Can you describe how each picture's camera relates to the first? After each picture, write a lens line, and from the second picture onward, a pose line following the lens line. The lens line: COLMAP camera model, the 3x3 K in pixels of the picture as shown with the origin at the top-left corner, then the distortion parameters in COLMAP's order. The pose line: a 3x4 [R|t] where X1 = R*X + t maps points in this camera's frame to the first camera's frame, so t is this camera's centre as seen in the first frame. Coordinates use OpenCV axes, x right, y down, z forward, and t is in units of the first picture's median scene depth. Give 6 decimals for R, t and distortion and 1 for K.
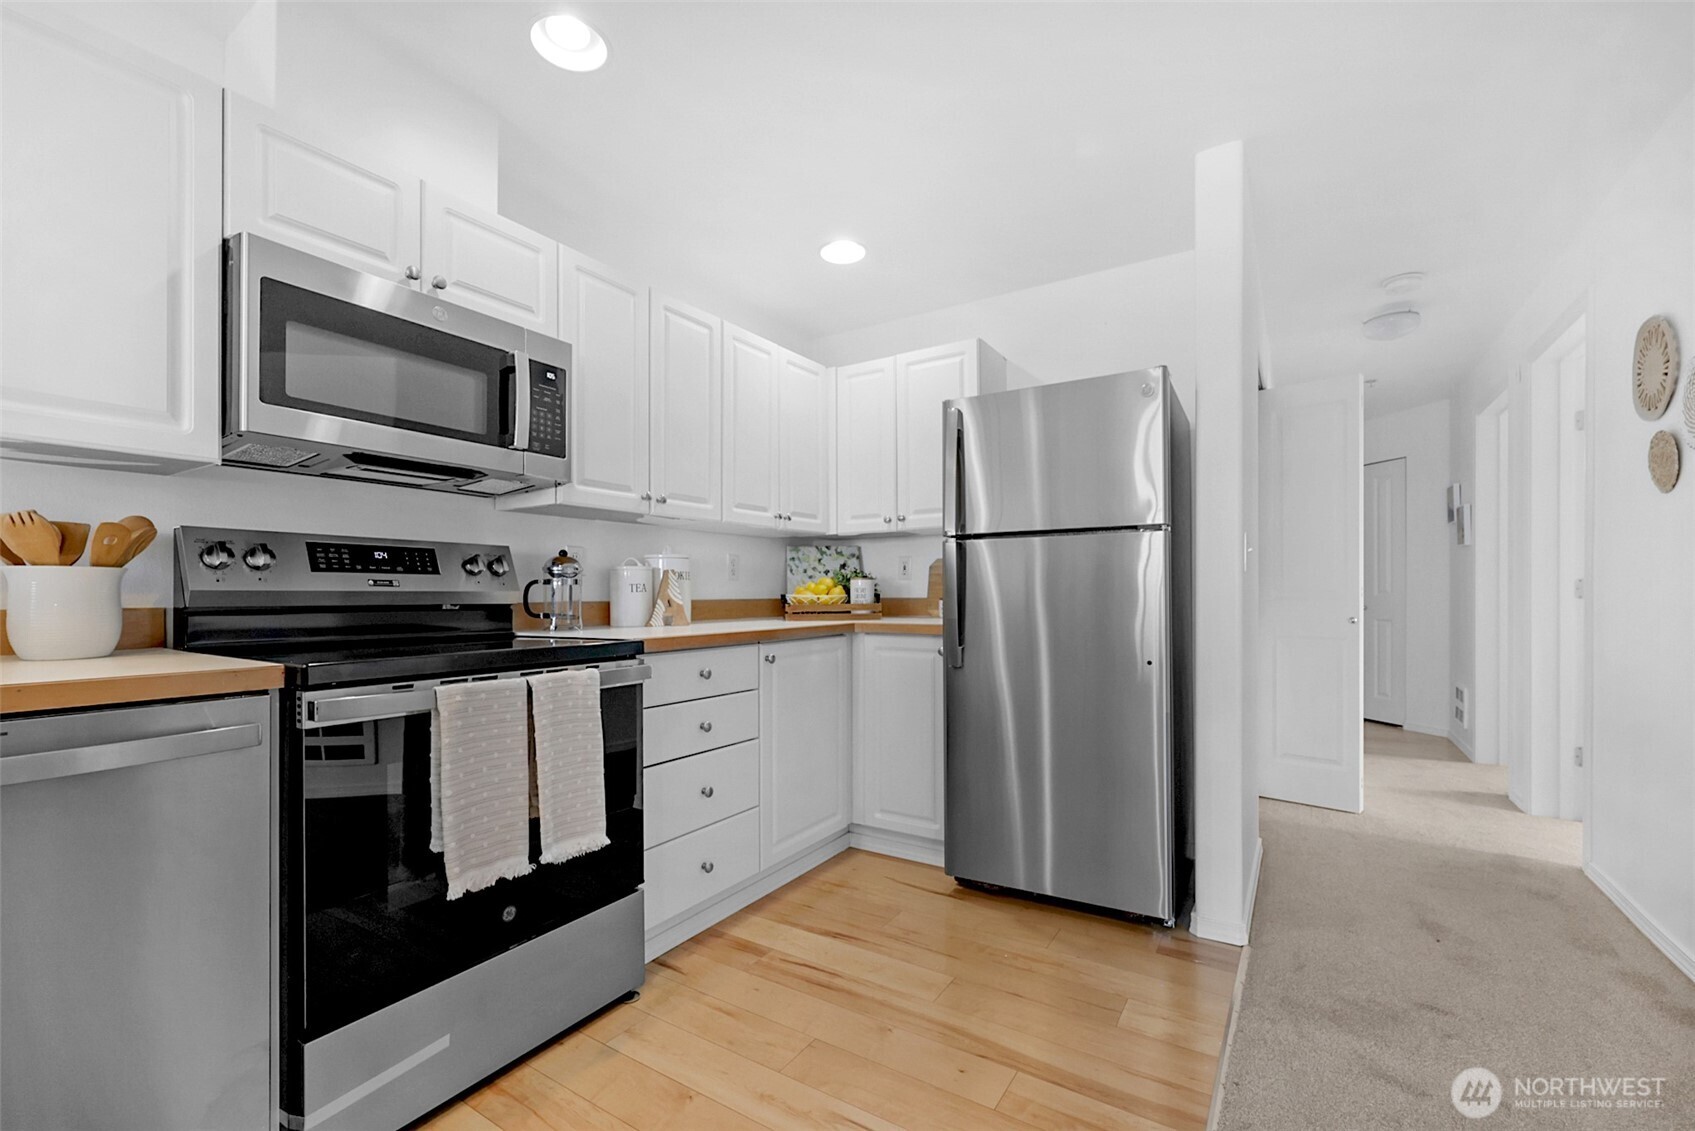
lens RADIAL K [[700.0, 0, 854.9], [0, 700.0, 597.0], [0, 0, 1]] dist [-0.003359, 0.001718]
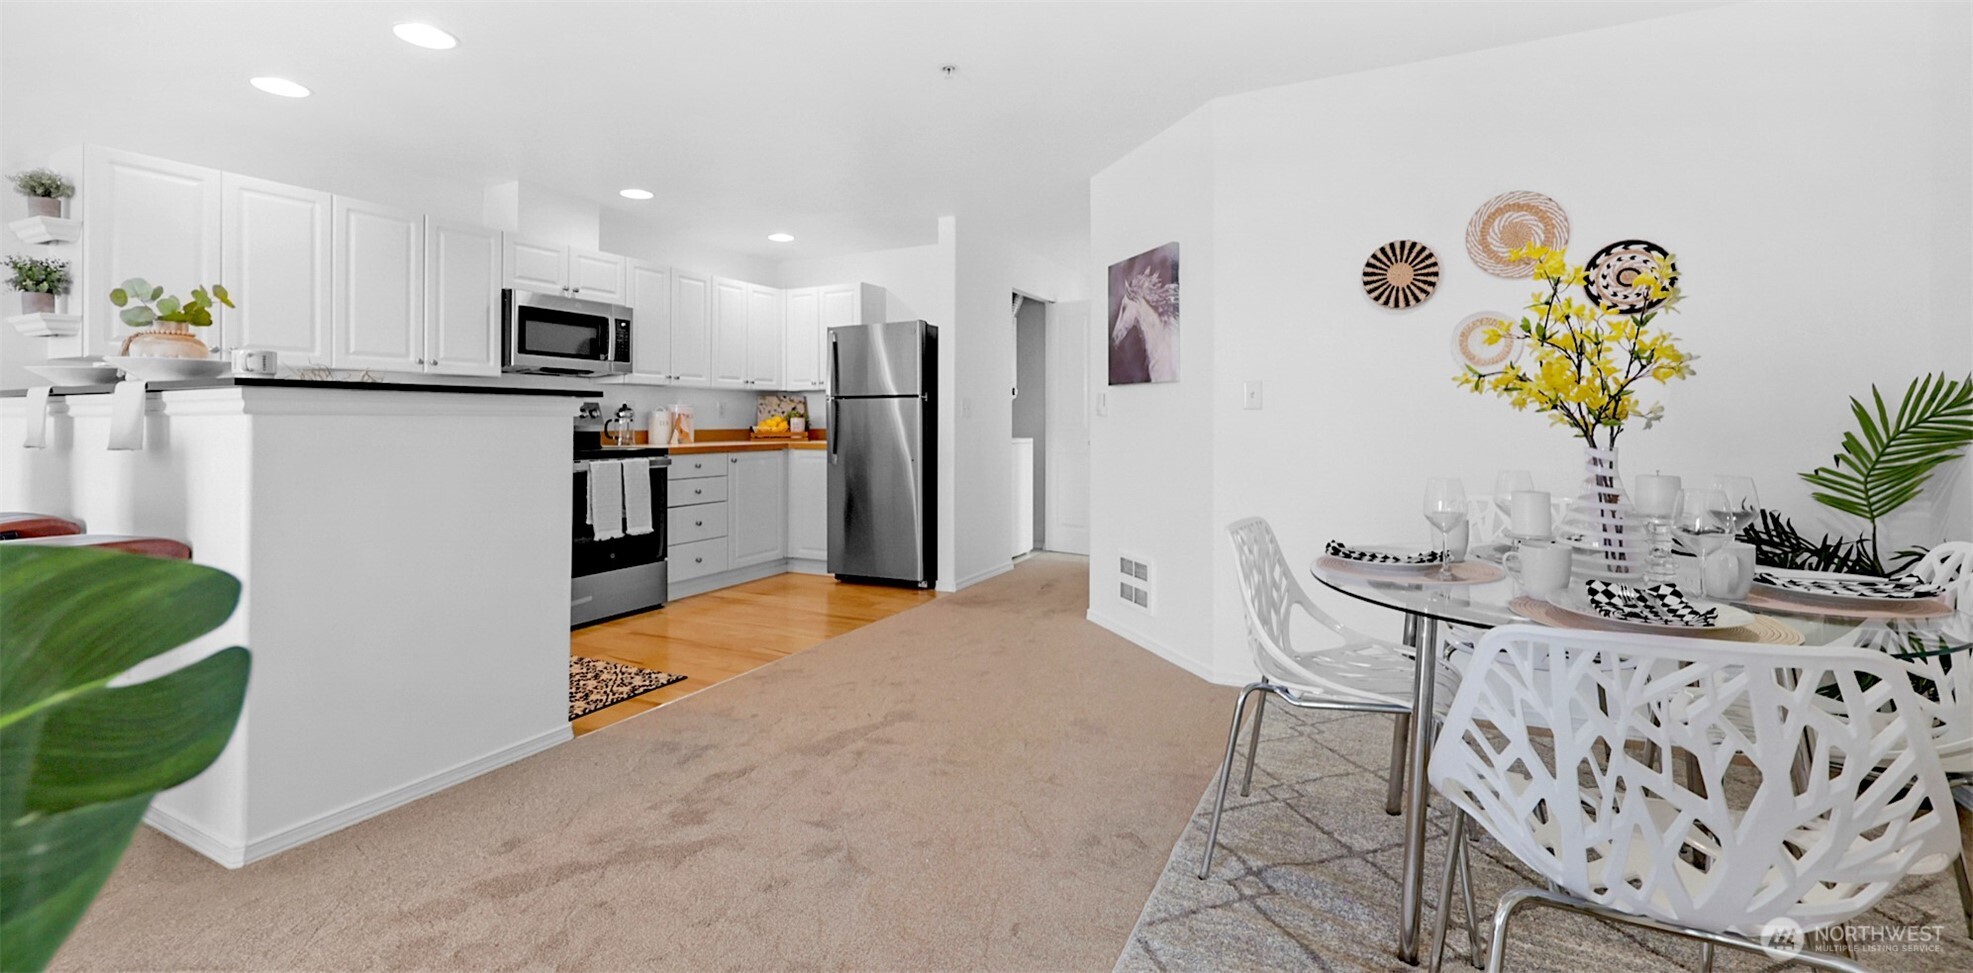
lens RADIAL K [[814.8, 0, 981.7], [0, 814.8, 420.3], [0, 0, 1]] dist [-0.001659, 0.000988]
pose [[0.996214, 0.003057, 0.086884, 0.386884], [-0.002414, 0.999969, -0.007505, -0.007236], [-0.086904, 0.007267, 0.996190, -1.384466]]
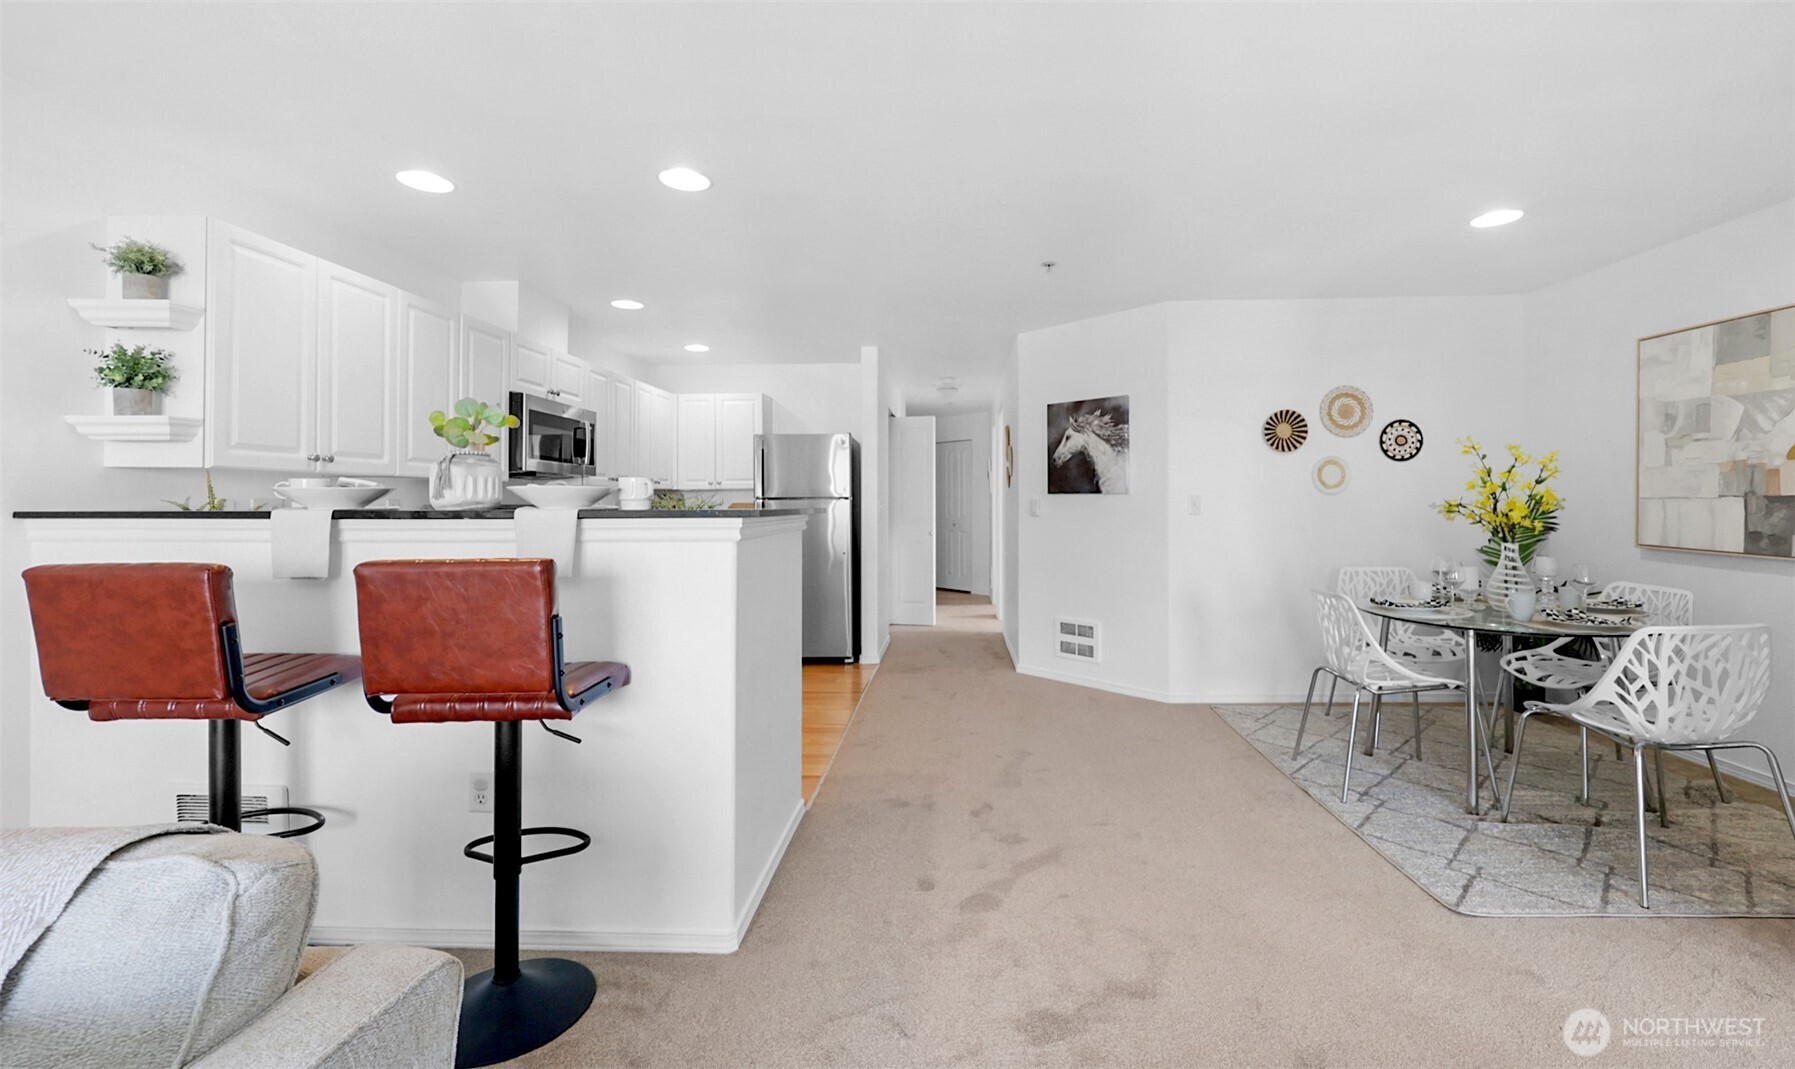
lens RADIAL K [[742.3, 0, 931.3], [0, 742.3, 496.0], [0, 0, 1]] dist [0.003013, -0.000733]
pose [[0.864219, 0.005369, 0.503087, -0.591405], [0.003900, 0.999842, -0.017370, -0.055916], [-0.503100, 0.016974, 0.864061, -1.328552]]
